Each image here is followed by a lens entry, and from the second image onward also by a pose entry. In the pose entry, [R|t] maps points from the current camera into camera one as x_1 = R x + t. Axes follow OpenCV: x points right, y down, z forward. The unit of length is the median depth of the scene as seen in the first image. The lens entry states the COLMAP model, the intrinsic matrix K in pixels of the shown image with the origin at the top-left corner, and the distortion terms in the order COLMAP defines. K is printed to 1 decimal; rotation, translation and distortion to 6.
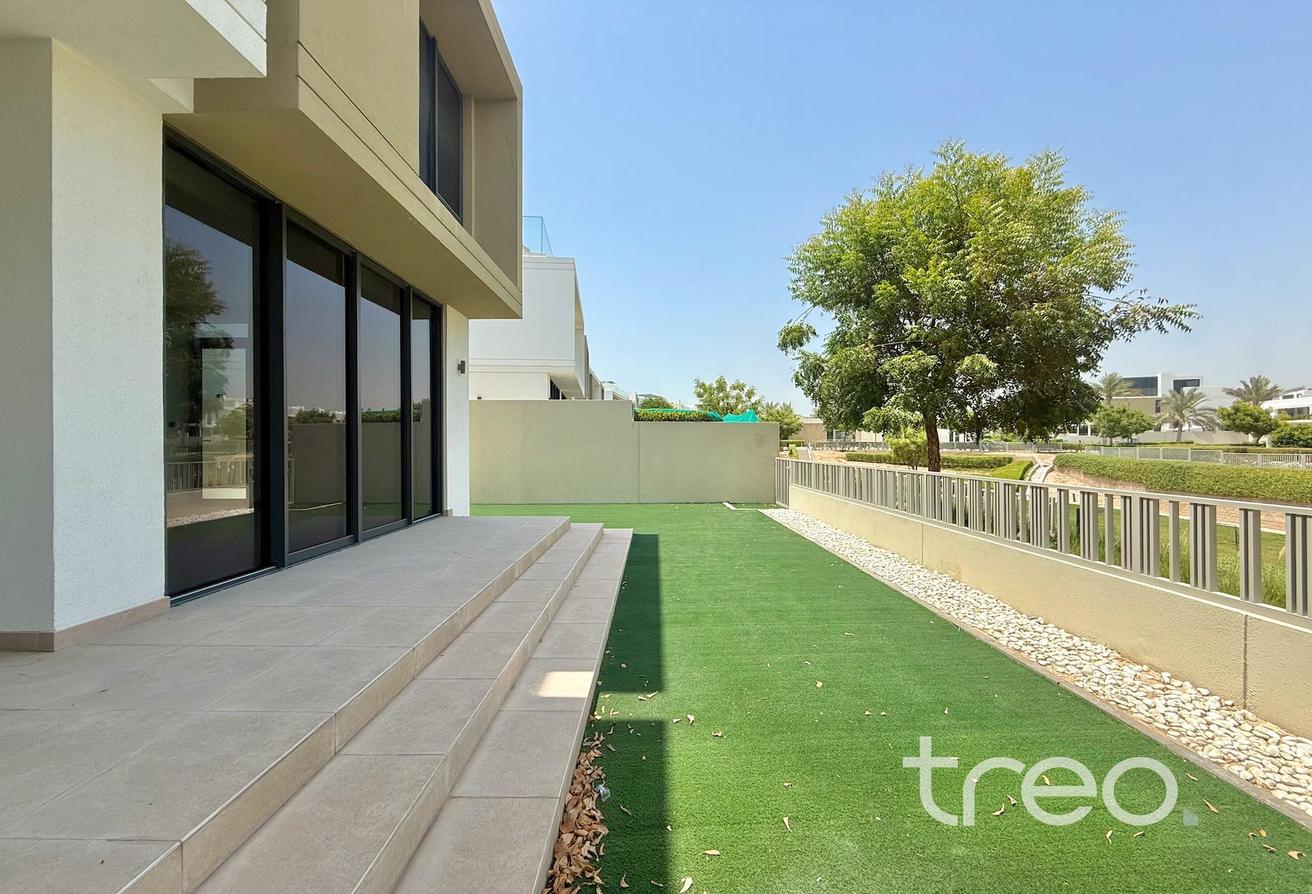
lens RADIAL K [[525.6, 0, 657.9], [0, 525.6, 444.4], [0, 0, 1]] dist [0.001000, 0.000574]
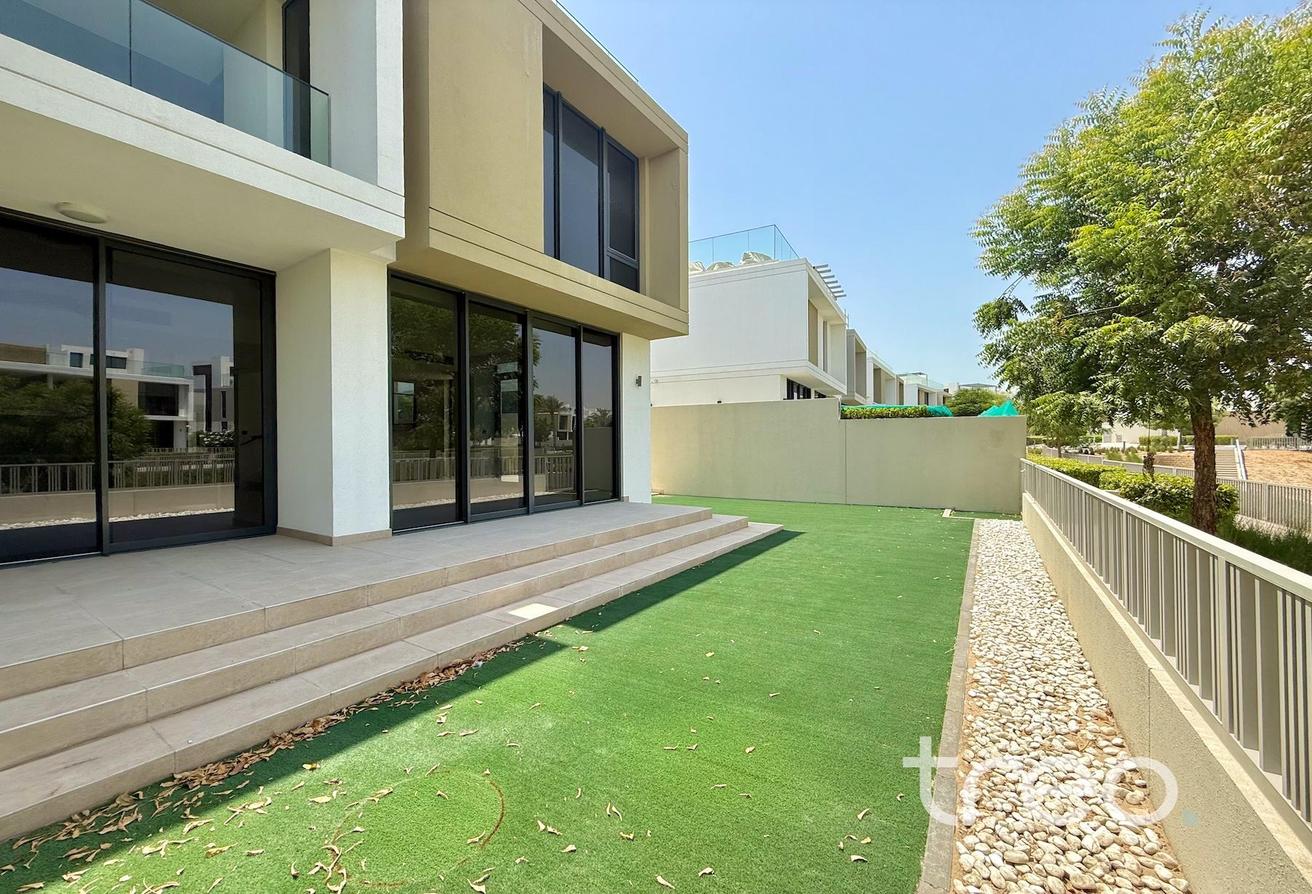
lens RADIAL K [[525.6, 0, 648.6], [0, 525.6, 445.7], [0, 0, 1]] dist [0.001000, 0.000574]
pose [[0.830253, -0.003831, -0.557373, 0.627611], [0.005760, 0.999982, 0.001707, 0.001709], [0.557357, -0.004628, 0.830260, -0.011876]]
